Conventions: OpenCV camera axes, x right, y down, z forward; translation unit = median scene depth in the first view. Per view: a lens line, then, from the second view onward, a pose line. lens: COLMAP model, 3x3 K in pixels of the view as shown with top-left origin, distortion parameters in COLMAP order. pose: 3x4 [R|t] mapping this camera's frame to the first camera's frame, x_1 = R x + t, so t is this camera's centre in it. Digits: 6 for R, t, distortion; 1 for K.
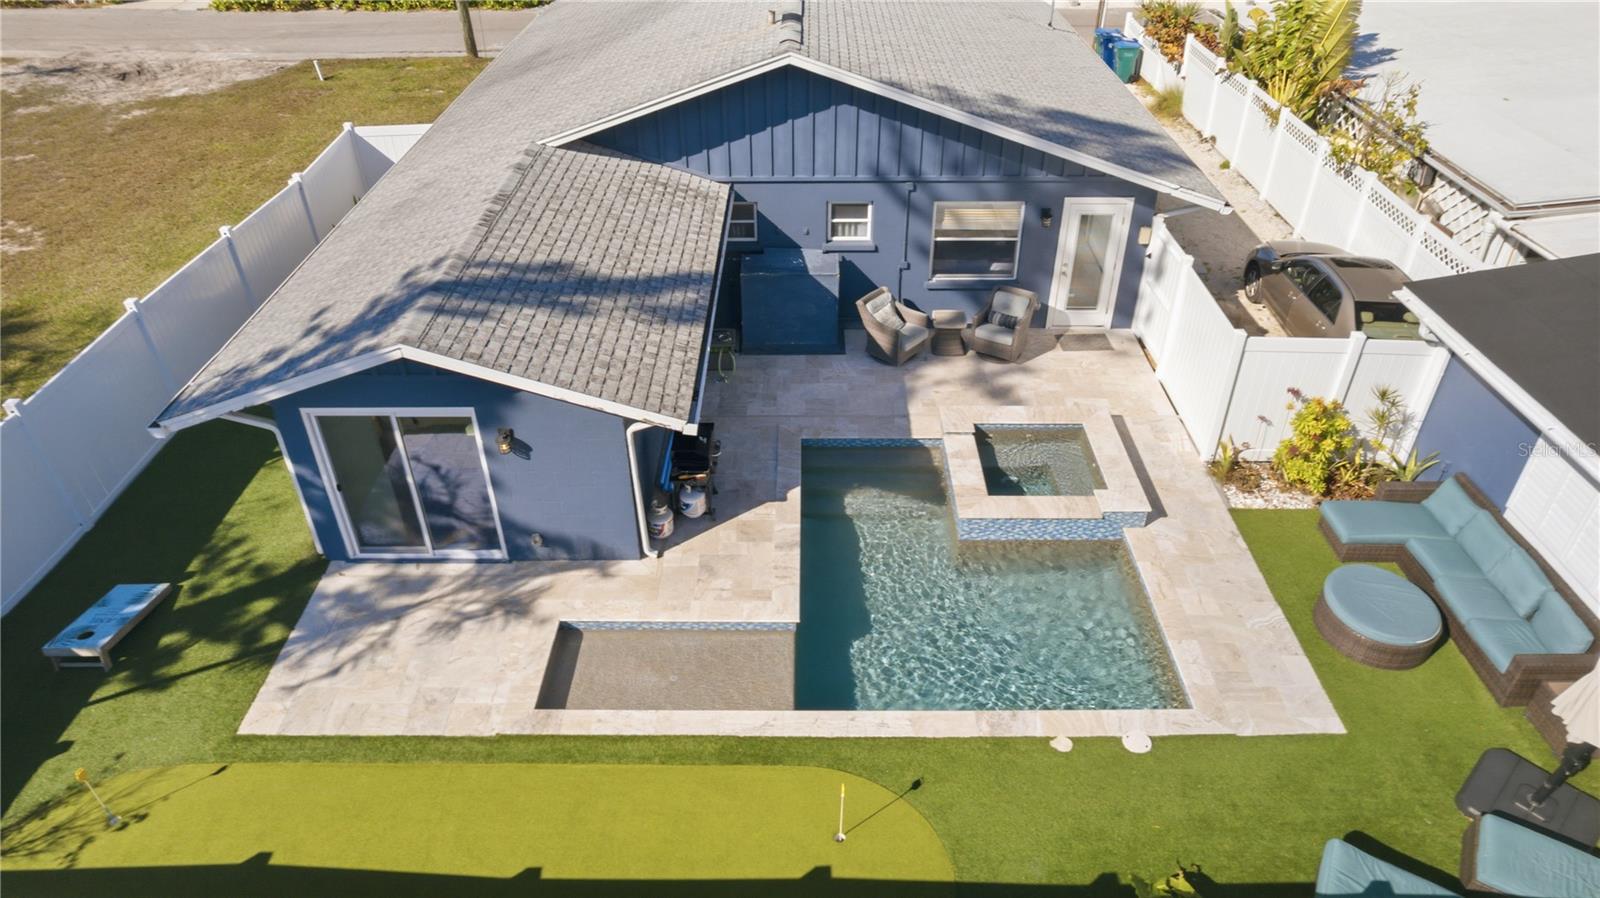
lens RADIAL K [[1027.7, 0, 794.1], [0, 1027.7, 453.4], [0, 0, 1]] dist [-0.038212, 0.016233]
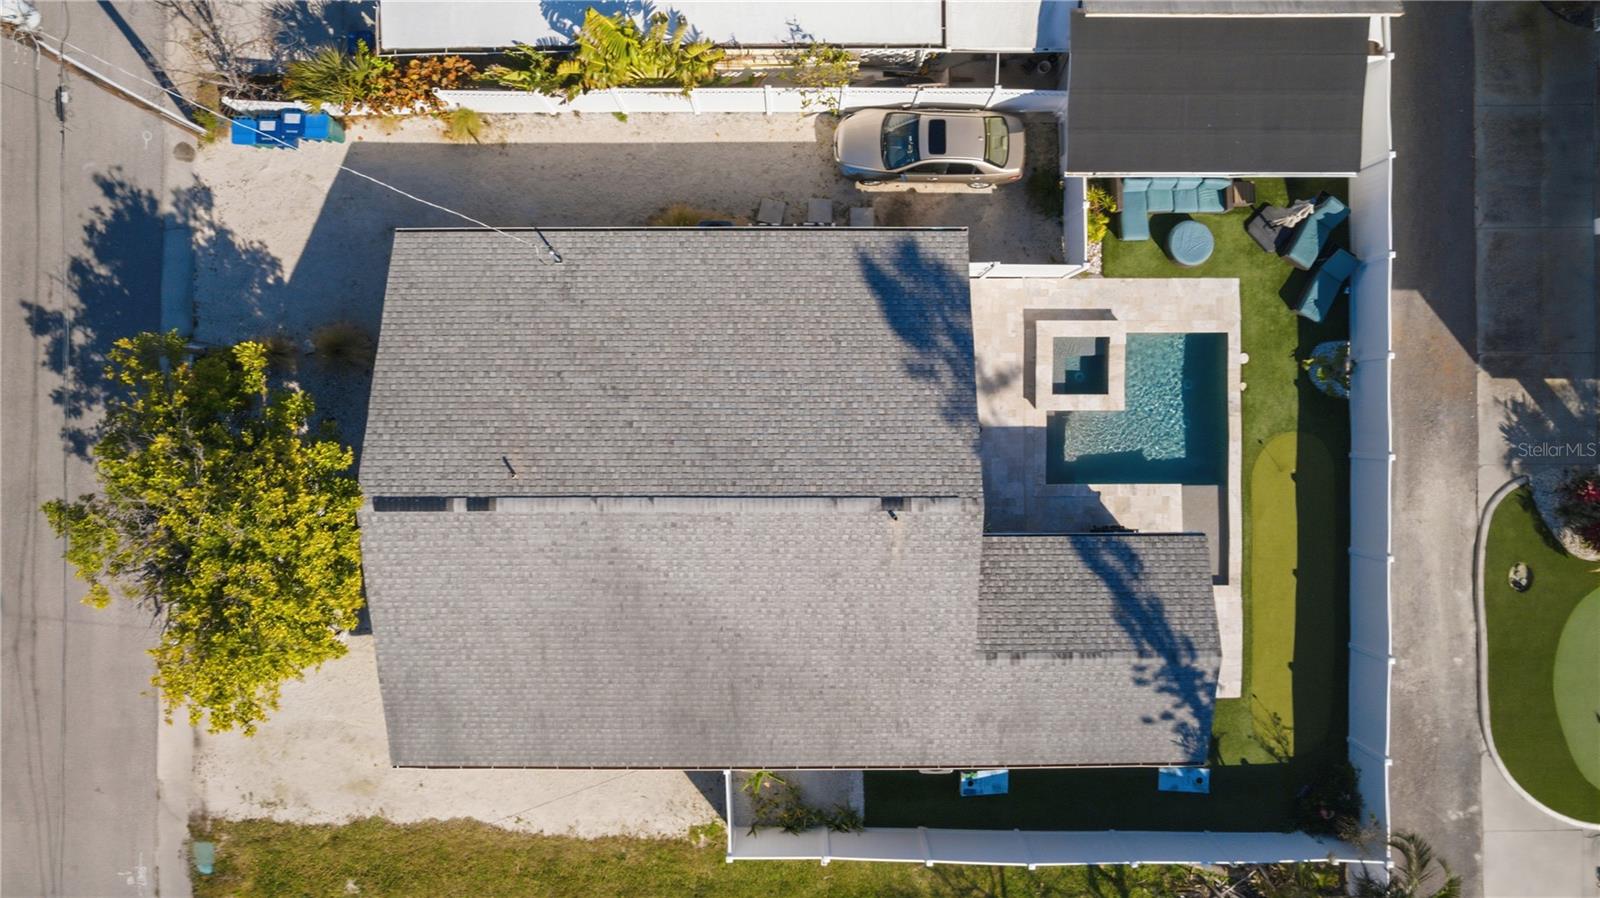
lens RADIAL K [[966.1, 0, 802.9], [0, 966.1, 439.6], [0, 0, 1]] dist [-0.026593, -0.000887]
pose [[-0.012568, -0.999846, 0.012254, 0.083246], [0.571027, 0.002884, 0.820926, -1.952886], [-0.820835, 0.017315, 0.570903, 0.404339]]
